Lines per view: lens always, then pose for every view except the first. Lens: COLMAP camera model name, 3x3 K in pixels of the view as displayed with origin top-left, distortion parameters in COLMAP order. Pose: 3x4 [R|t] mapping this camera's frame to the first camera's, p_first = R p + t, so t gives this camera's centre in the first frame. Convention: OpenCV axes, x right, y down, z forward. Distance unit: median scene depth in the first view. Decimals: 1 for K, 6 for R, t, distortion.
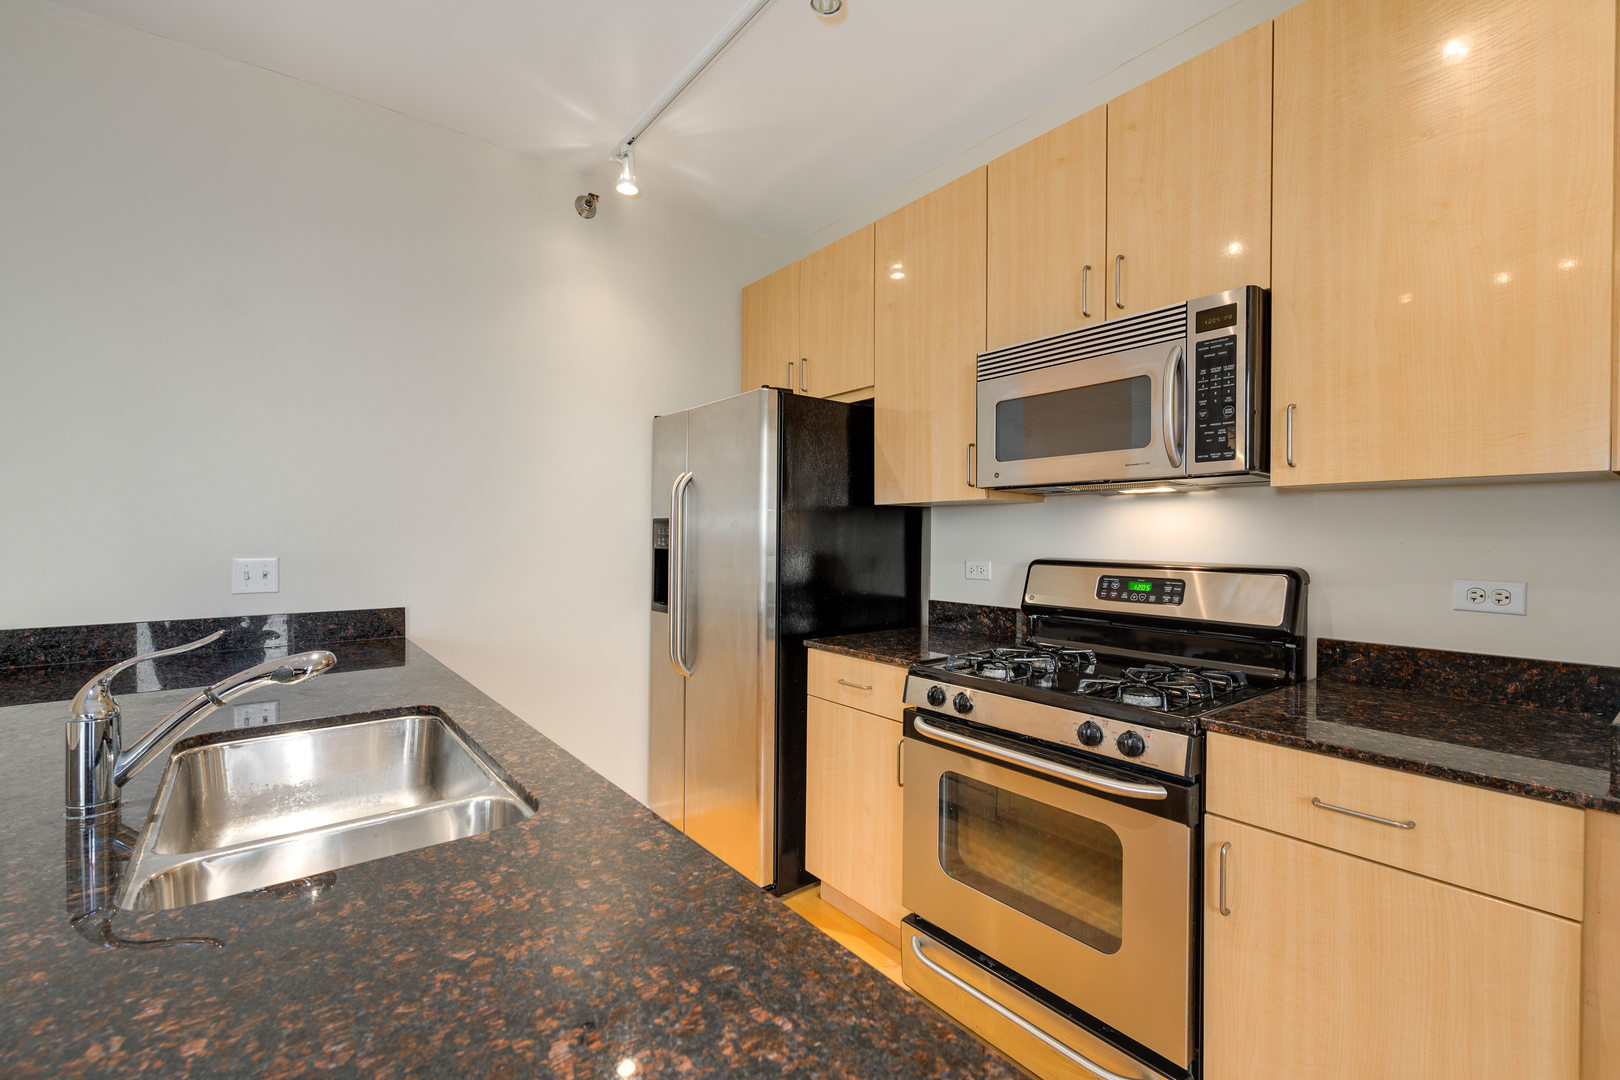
lens RADIAL K [[727.1, 0, 820.0], [0, 727.1, 533.4], [0, 0, 1]] dist [0.008531, -0.000097]
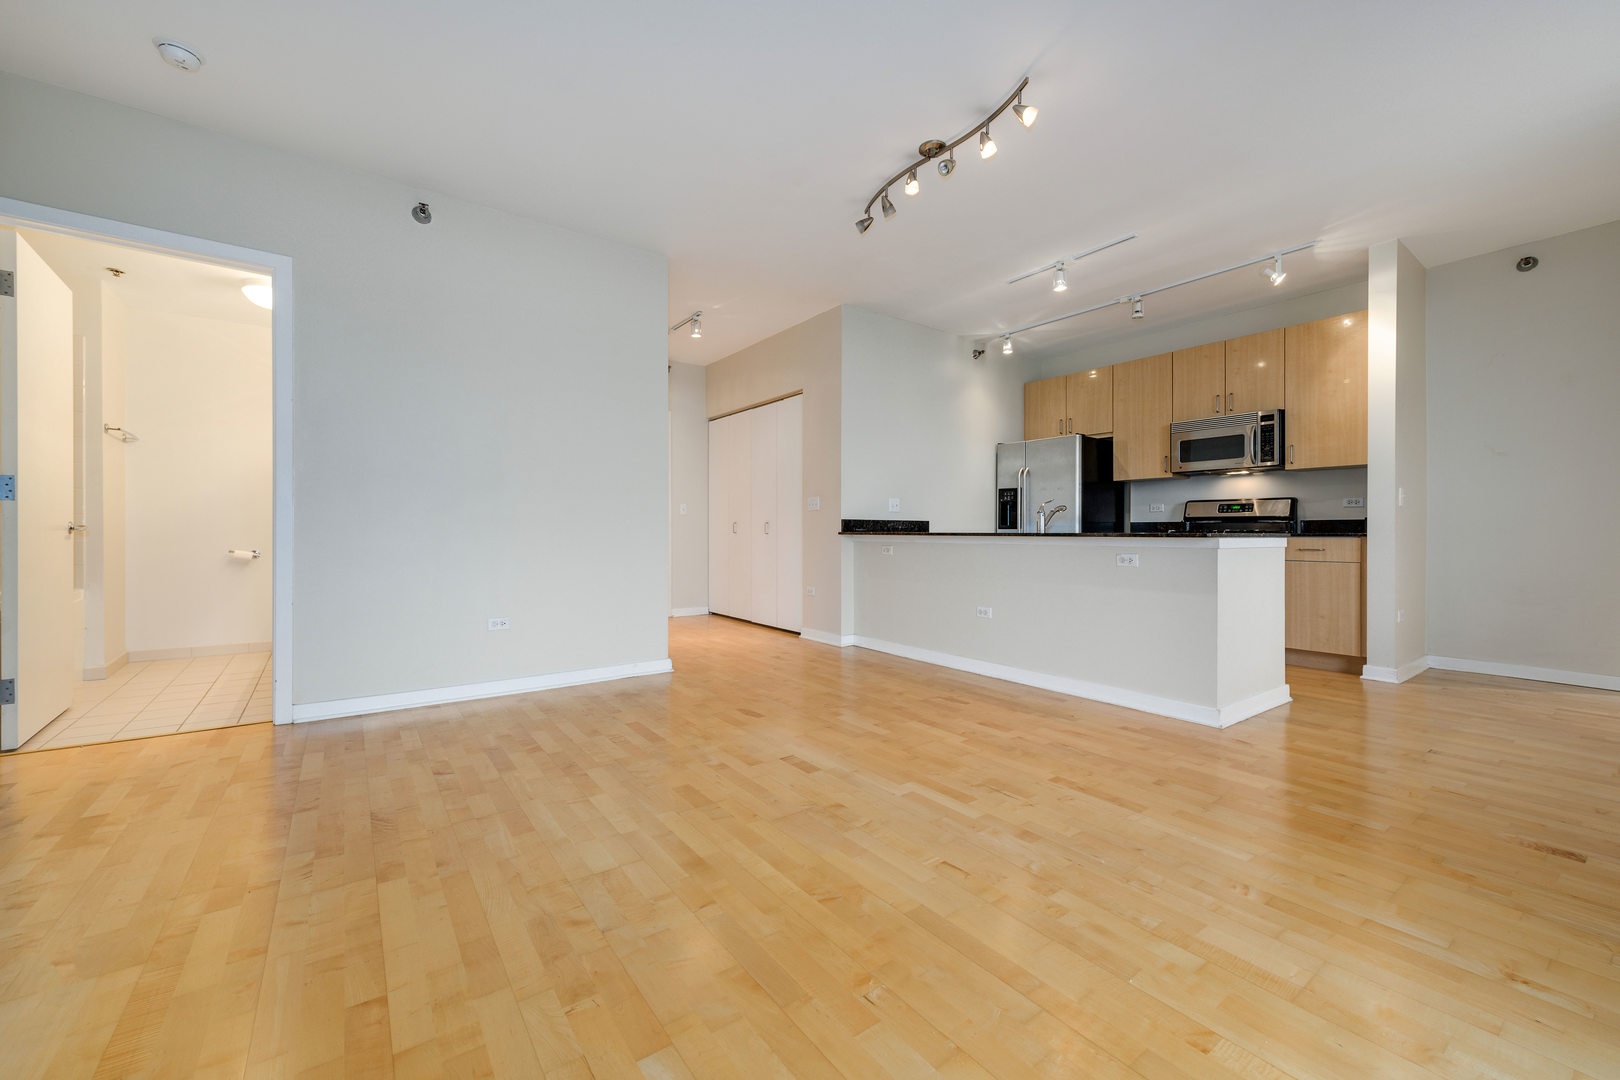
lens RADIAL K [[640.6, 0, 826.6], [0, 640.6, 529.6], [0, 0, 1]] dist [0.008242, 0.000395]
pose [[0.999393, 0.003032, -0.034695, -1.177893], [-0.003225, 0.999980, -0.005490, 0.200614], [0.034678, 0.005599, 0.999383, -1.723500]]
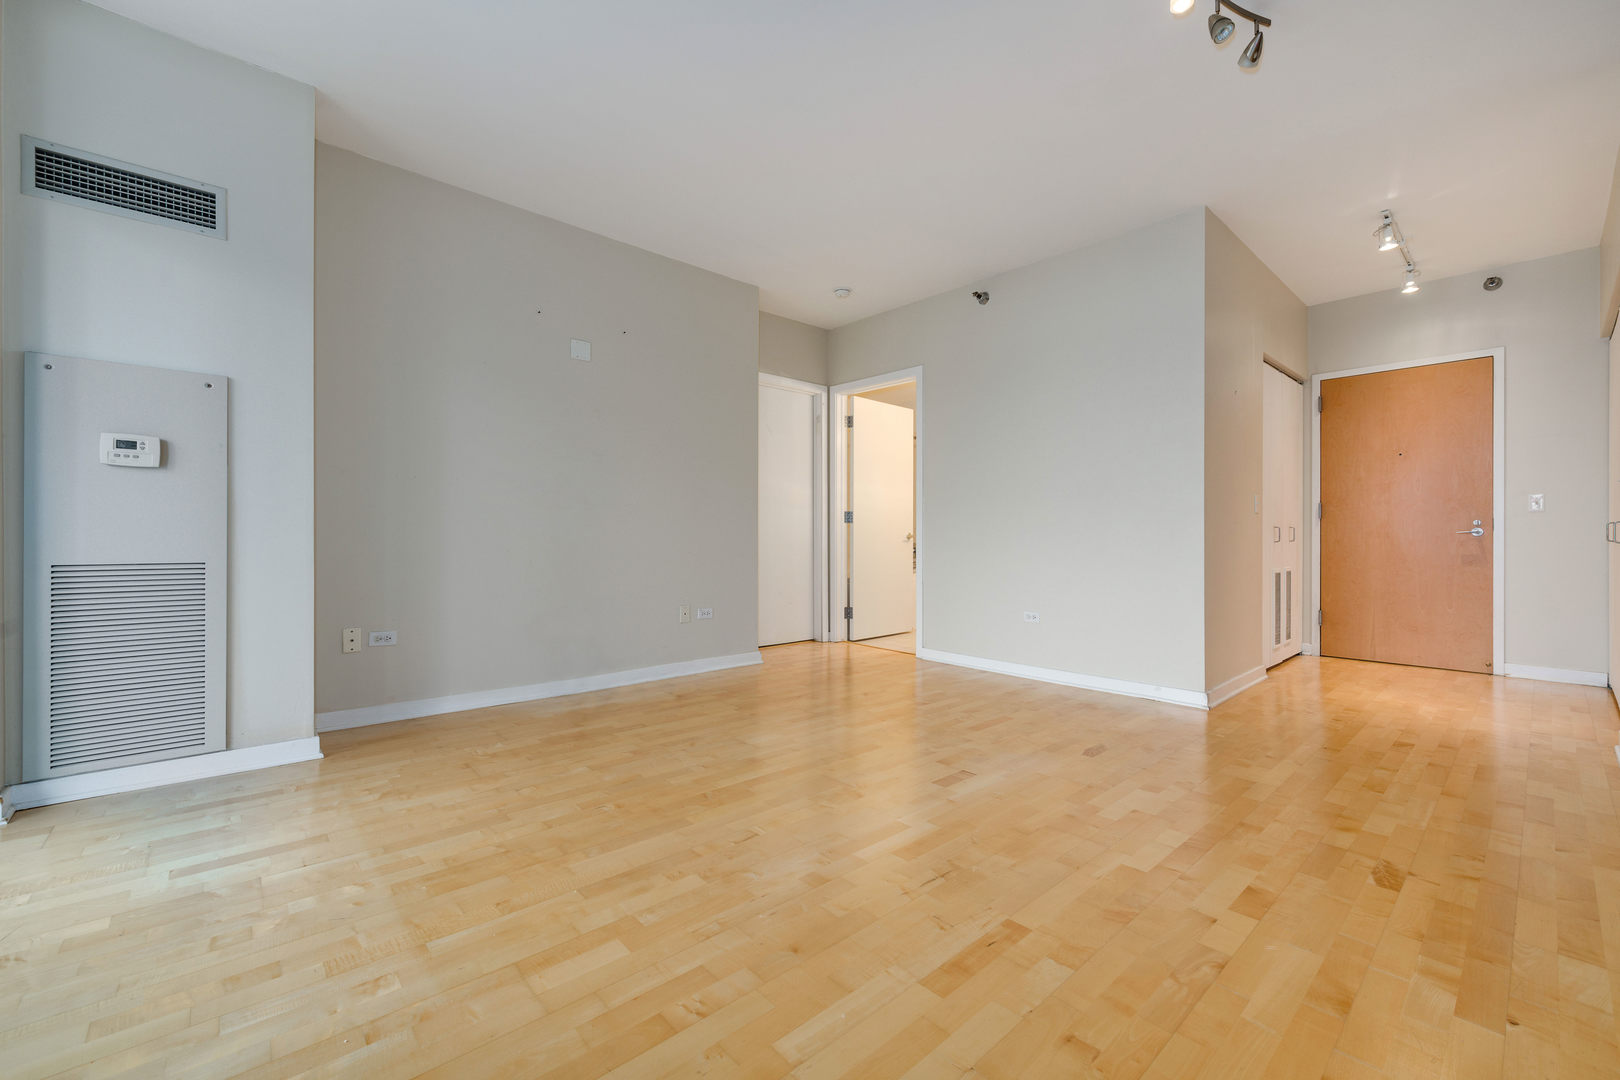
lens RADIAL K [[664.6, 0, 797.2], [0, 664.6, 537.2], [0, 0, 1]] dist [0.009138, -0.001554]
pose [[0.036386, -0.000414, -0.999338, 0.084045], [-0.003173, 0.999995, -0.000529, 0.201543], [0.999333, 0.003190, 0.036385, -0.716672]]
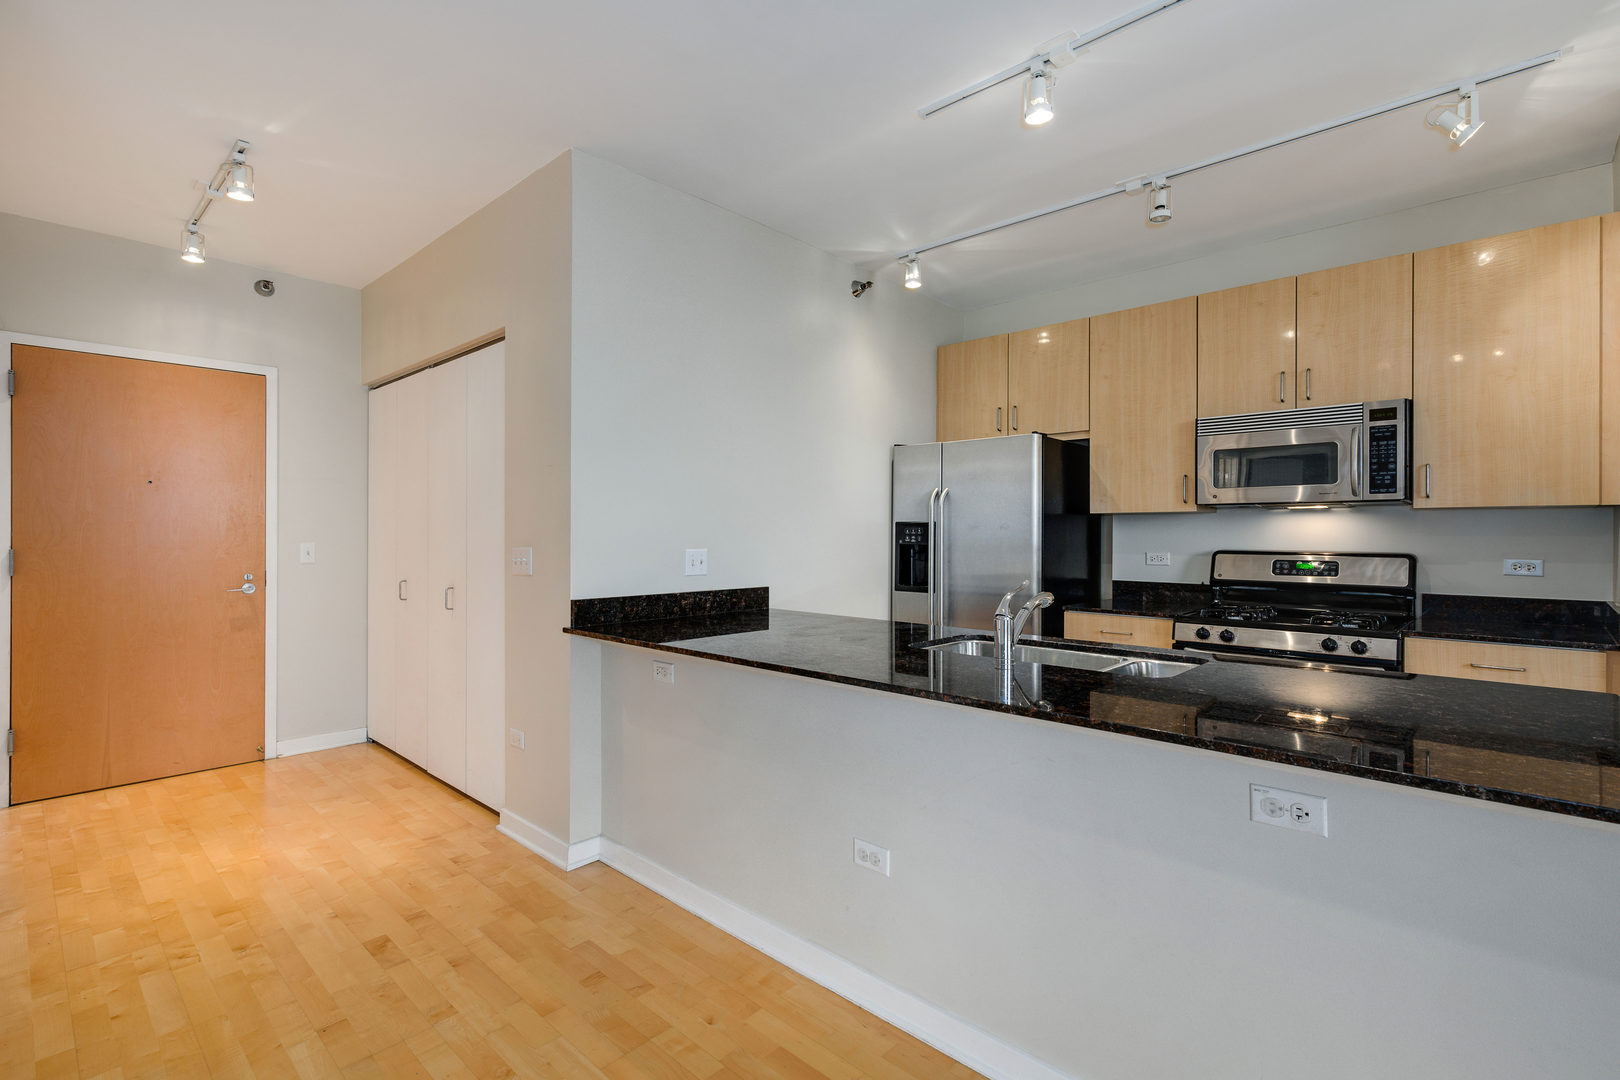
lens RADIAL K [[727.1, 0, 818.5], [0, 727.1, 530.3], [0, 0, 1]] dist [0.008531, -0.000097]
pose [[0.990056, 0.002862, 0.140644, -0.944435], [-0.002116, 0.999983, -0.005455, 0.003545], [-0.140657, 0.005104, 0.990045, -0.508779]]
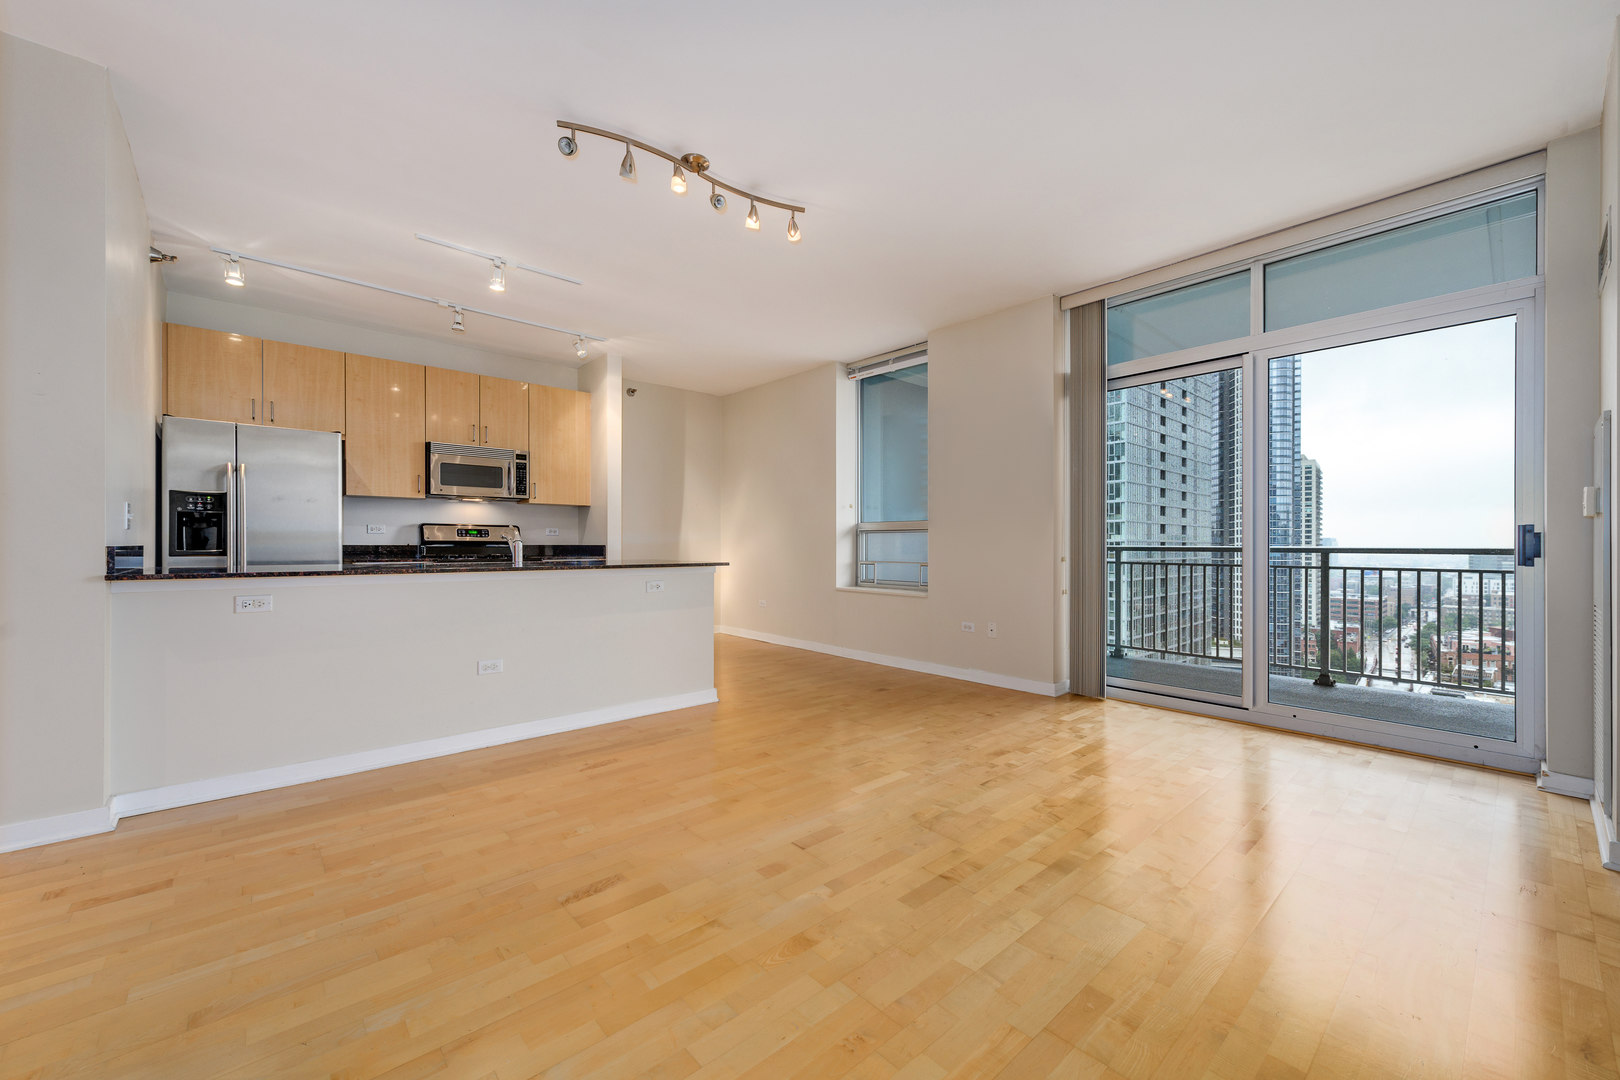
lens RADIAL K [[640.6, 0, 799.4], [0, 640.6, 539.8], [0, 0, 1]] dist [0.008242, 0.000395]
pose [[-0.044317, 0.004416, 0.999008, -2.527925], [-0.003007, 0.999985, -0.004553, 0.126682], [-0.999013, -0.003205, -0.044303, -0.245039]]
